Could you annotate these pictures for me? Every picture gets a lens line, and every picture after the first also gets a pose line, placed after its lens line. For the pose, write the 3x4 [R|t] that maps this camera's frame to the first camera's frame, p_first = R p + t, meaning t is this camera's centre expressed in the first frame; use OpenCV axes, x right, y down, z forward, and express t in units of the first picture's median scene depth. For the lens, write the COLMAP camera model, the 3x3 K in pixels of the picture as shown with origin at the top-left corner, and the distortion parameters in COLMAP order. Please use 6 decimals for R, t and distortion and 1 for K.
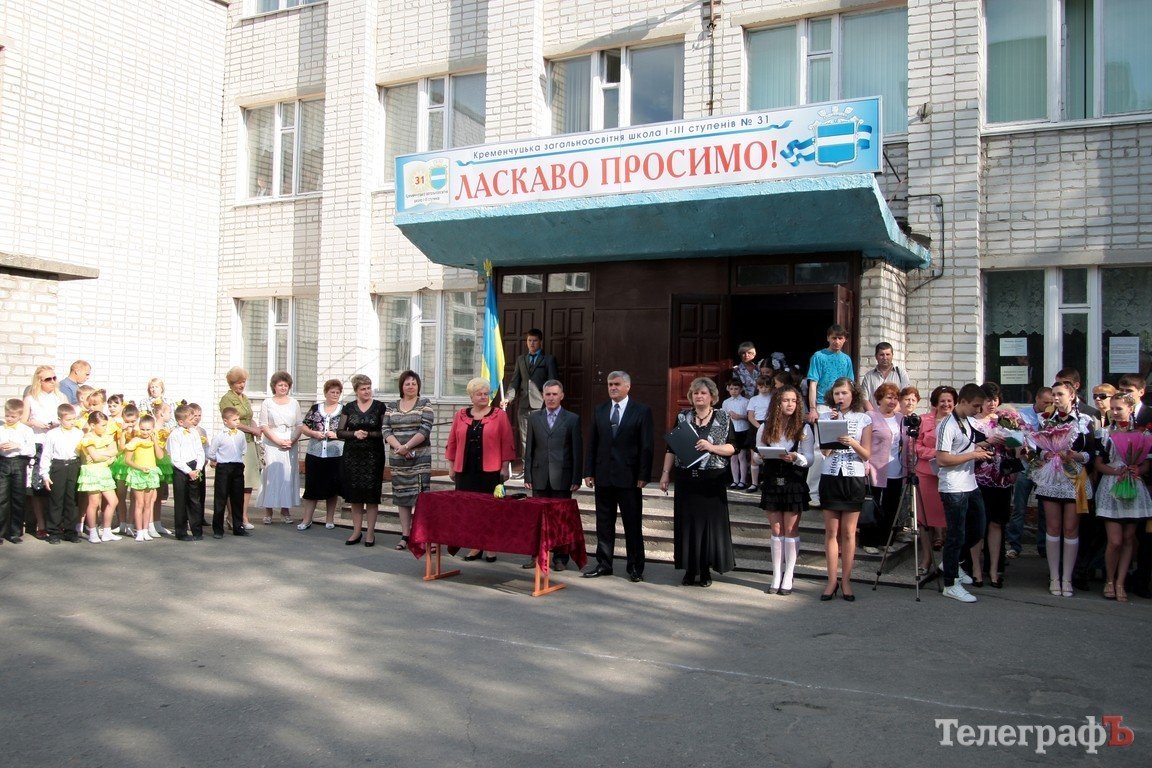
lens RADIAL K [[1051.2, 0, 576.1], [0, 1051.2, 367.6], [0, 0, 1]] dist [-0.050990, 0.015743]
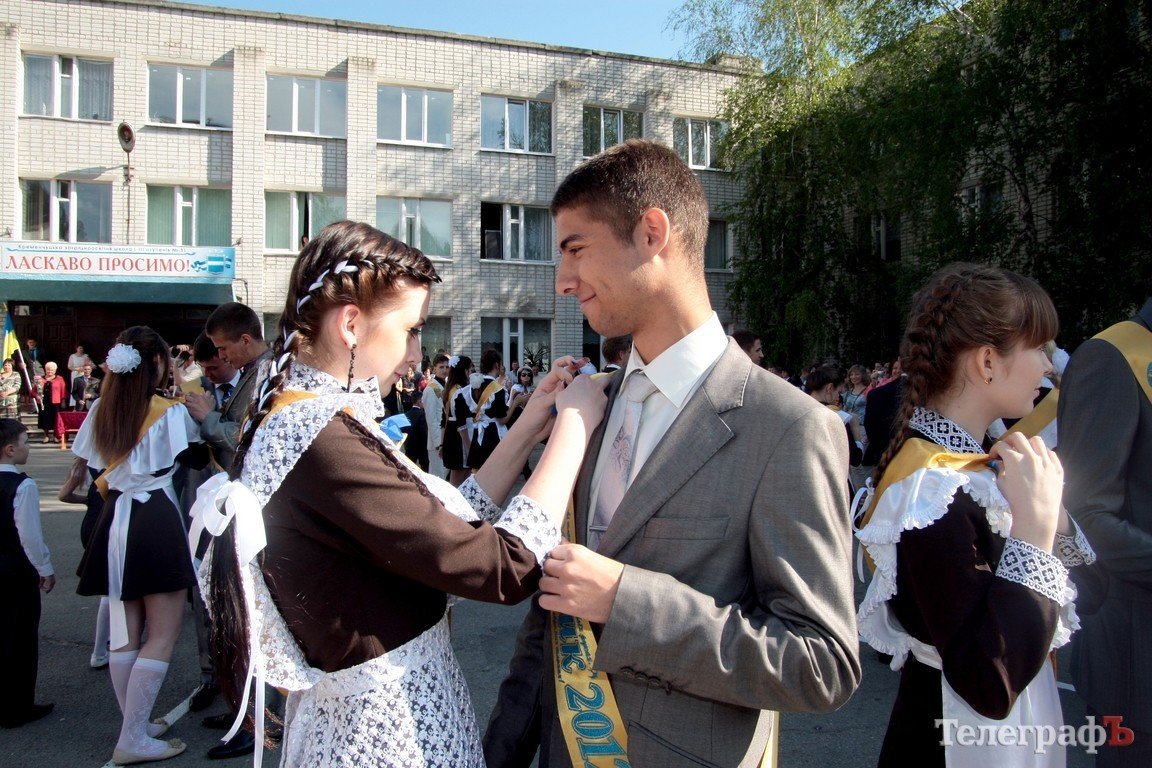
lens RADIAL K [[847.2, 0, 576.0], [0, 847.2, 384.0], [0, 0, 1]] dist [-0.114190, 0.067503]
pose [[0.687576, -0.026156, 0.725642, -0.479185], [-0.010008, 0.998915, 0.045490, -0.026989], [-0.726044, -0.038540, 0.686568, -0.776204]]
